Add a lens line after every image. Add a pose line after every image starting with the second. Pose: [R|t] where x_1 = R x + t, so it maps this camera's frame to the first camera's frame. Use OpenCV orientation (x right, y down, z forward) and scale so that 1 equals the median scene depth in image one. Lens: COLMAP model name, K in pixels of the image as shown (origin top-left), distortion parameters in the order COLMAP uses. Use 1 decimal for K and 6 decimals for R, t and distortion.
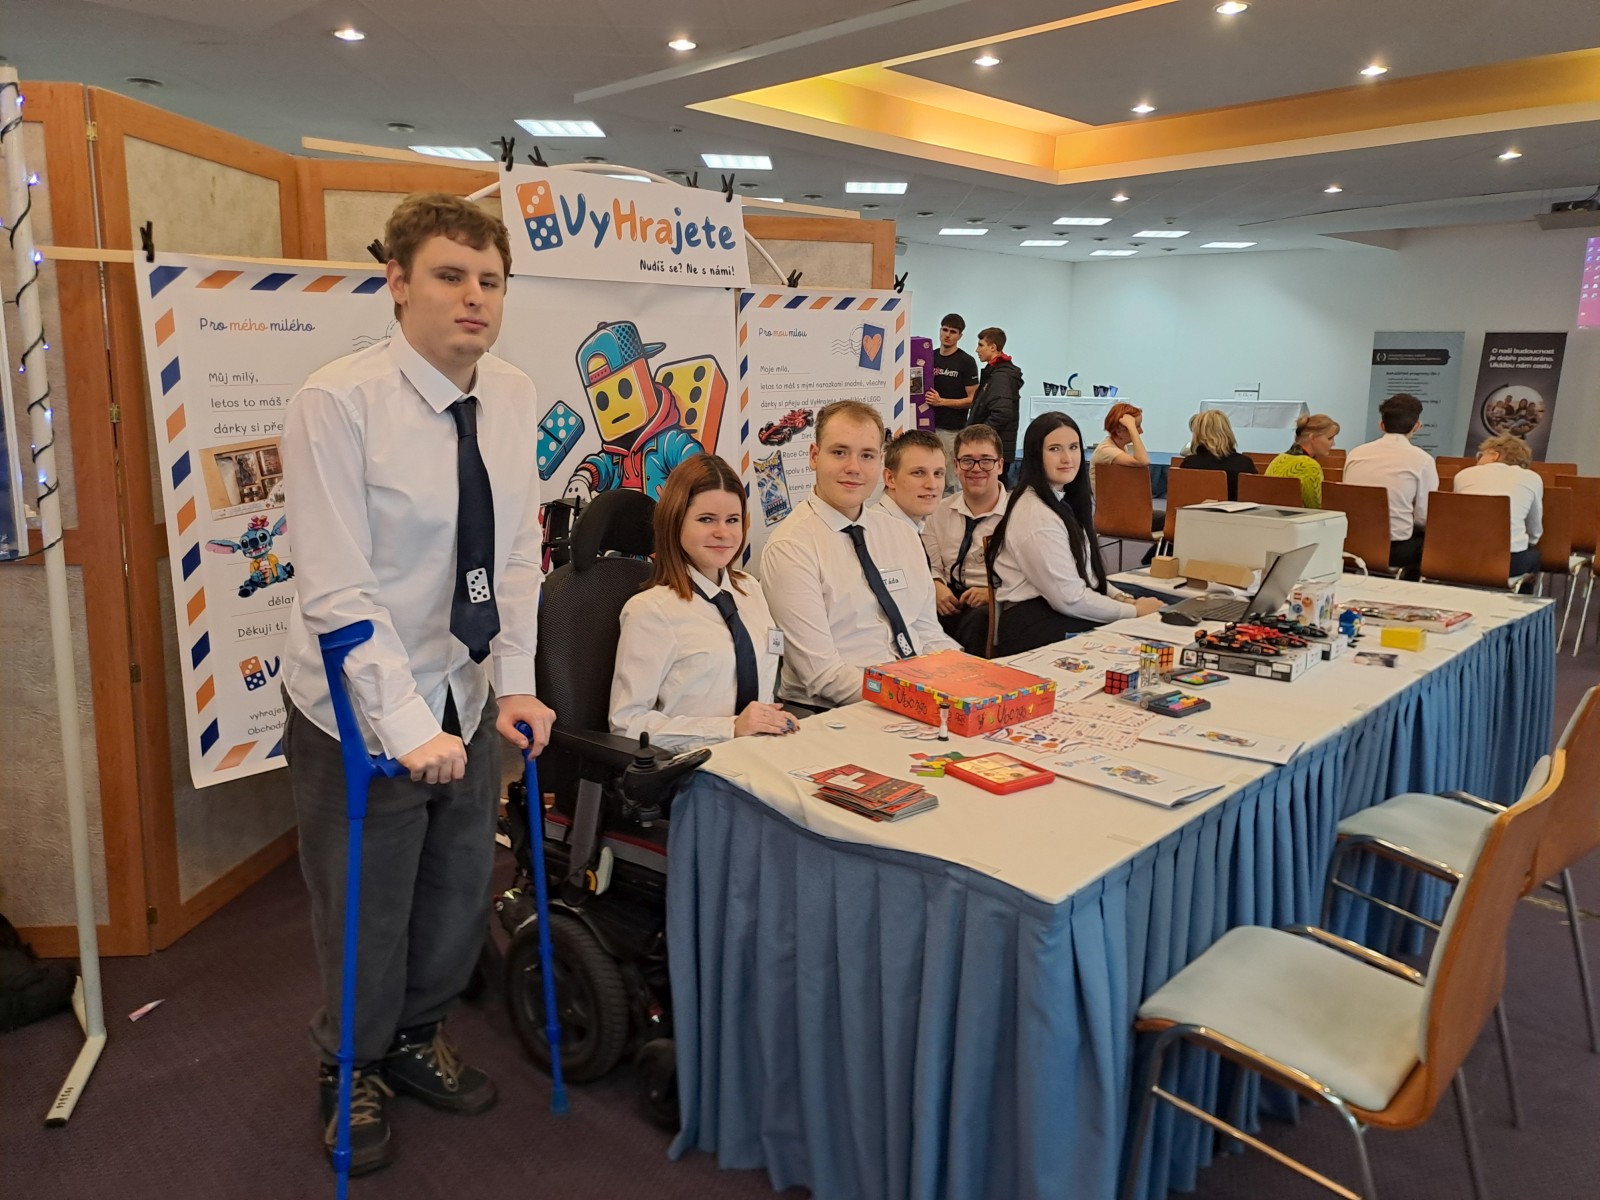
lens RADIAL K [[1174.9, 0, 801.7], [0, 1174.9, 595.0], [0, 0, 1]] dist [-0.039098, -0.008192]
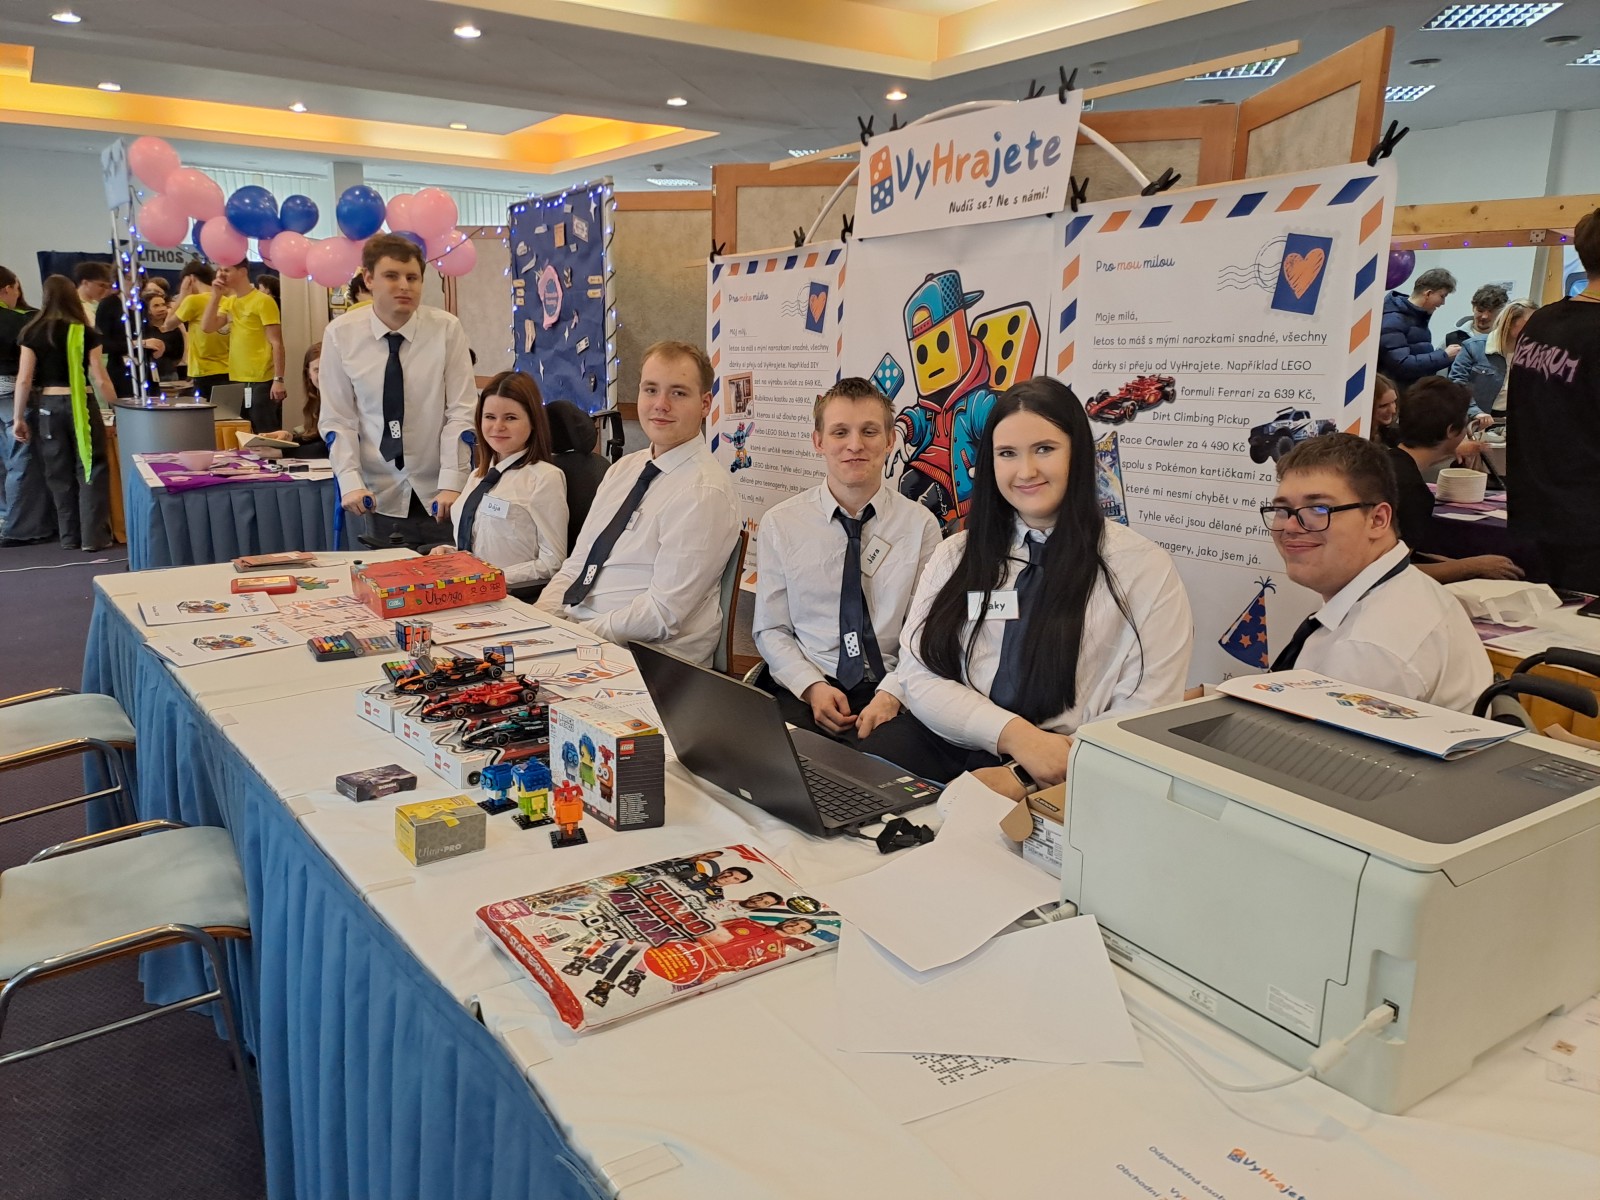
lens RADIAL K [[1174.9, 0, 800.4], [0, 1174.9, 605.3], [0, 0, 1]] dist [-0.039098, -0.008192]
pose [[-0.217222, 0.201947, -0.955004, 0.826389], [-0.190572, 0.950764, 0.244398, -0.182721], [0.957338, 0.235086, -0.168041, 1.096470]]
